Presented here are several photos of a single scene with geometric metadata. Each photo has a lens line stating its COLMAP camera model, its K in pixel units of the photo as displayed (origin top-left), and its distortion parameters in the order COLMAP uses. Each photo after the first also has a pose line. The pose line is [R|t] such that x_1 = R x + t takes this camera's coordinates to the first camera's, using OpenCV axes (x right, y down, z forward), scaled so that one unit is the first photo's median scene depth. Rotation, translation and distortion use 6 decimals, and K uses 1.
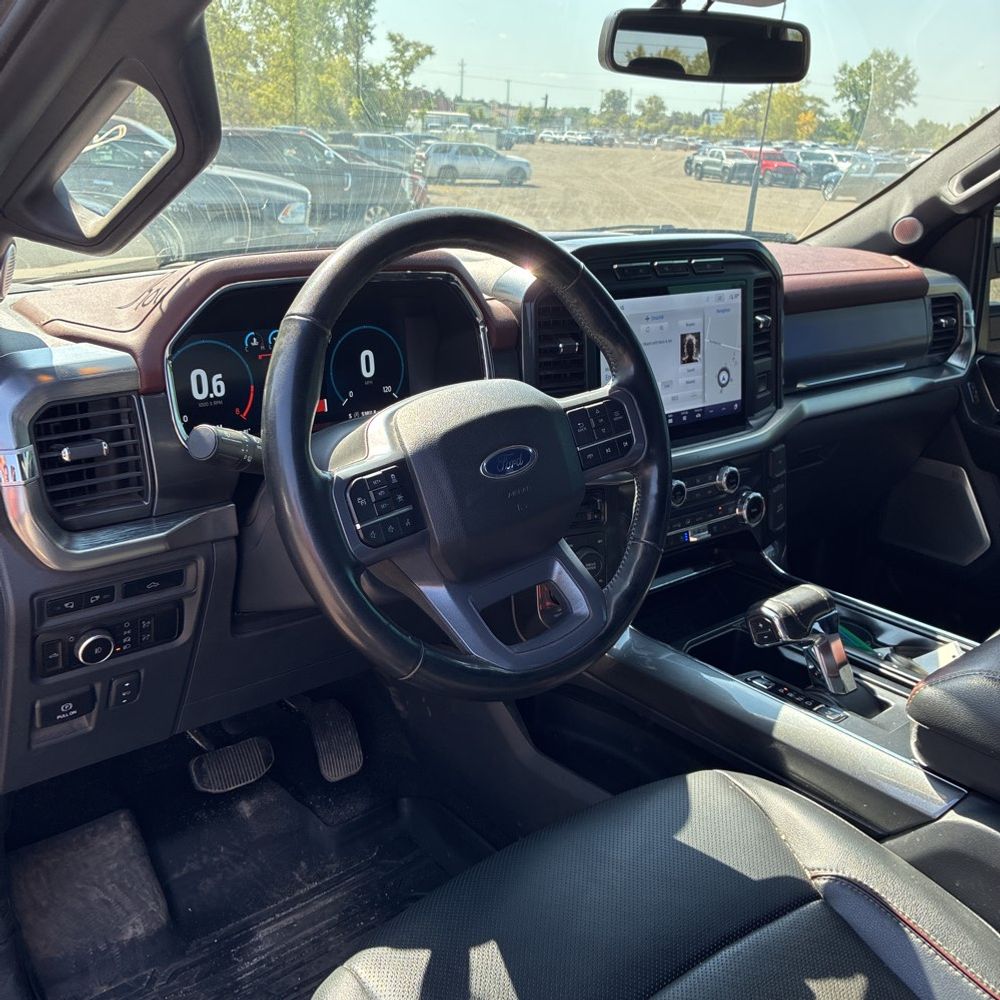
lens RADIAL K [[1021.7, 0, 492.3], [0, 1021.7, 491.1], [0, 0, 1]] dist [0.015155, -0.003007]
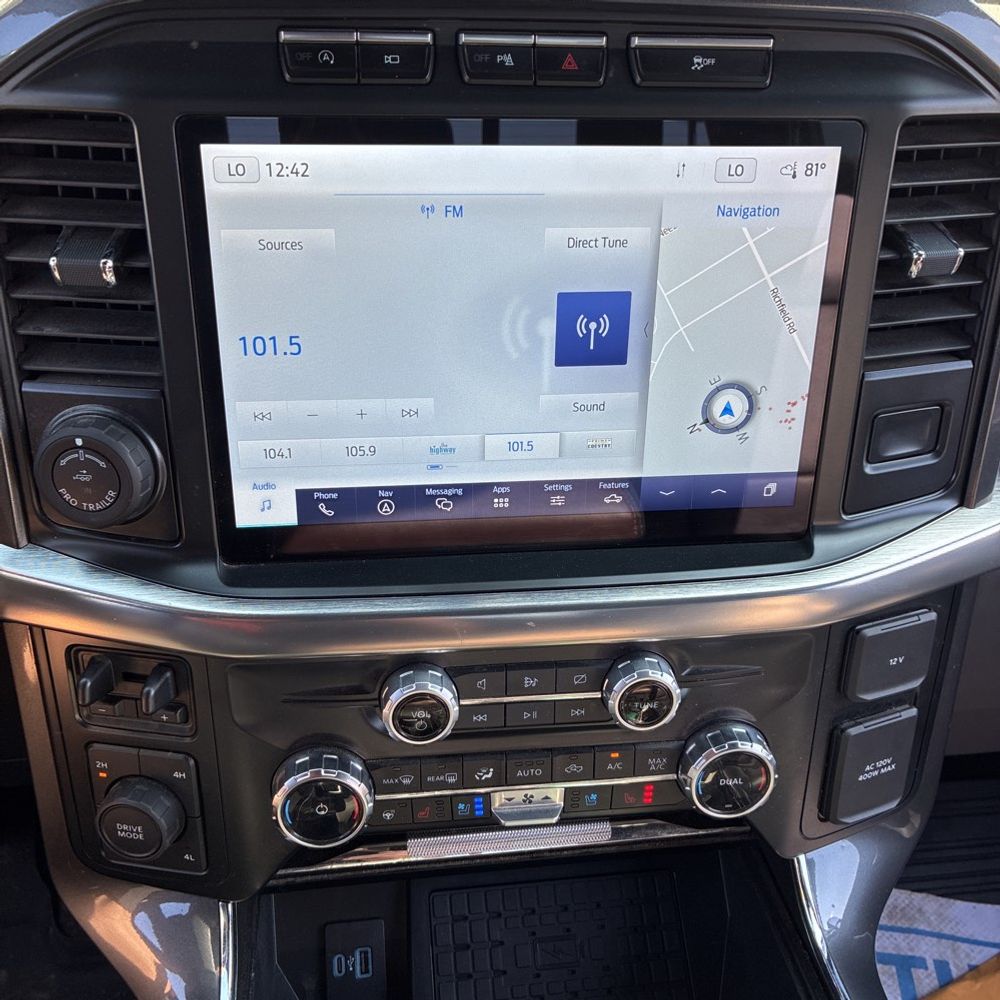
lens RADIAL K [[1016.4, 0, 494.0], [0, 1016.4, 492.2], [0, 0, 1]] dist [0.028973, 0.006848]
pose [[0.849417, 0.248790, -0.465398, 0.336433], [-0.168196, 0.963537, 0.208101, -0.145732], [0.500202, -0.098486, 0.860290, 0.675675]]
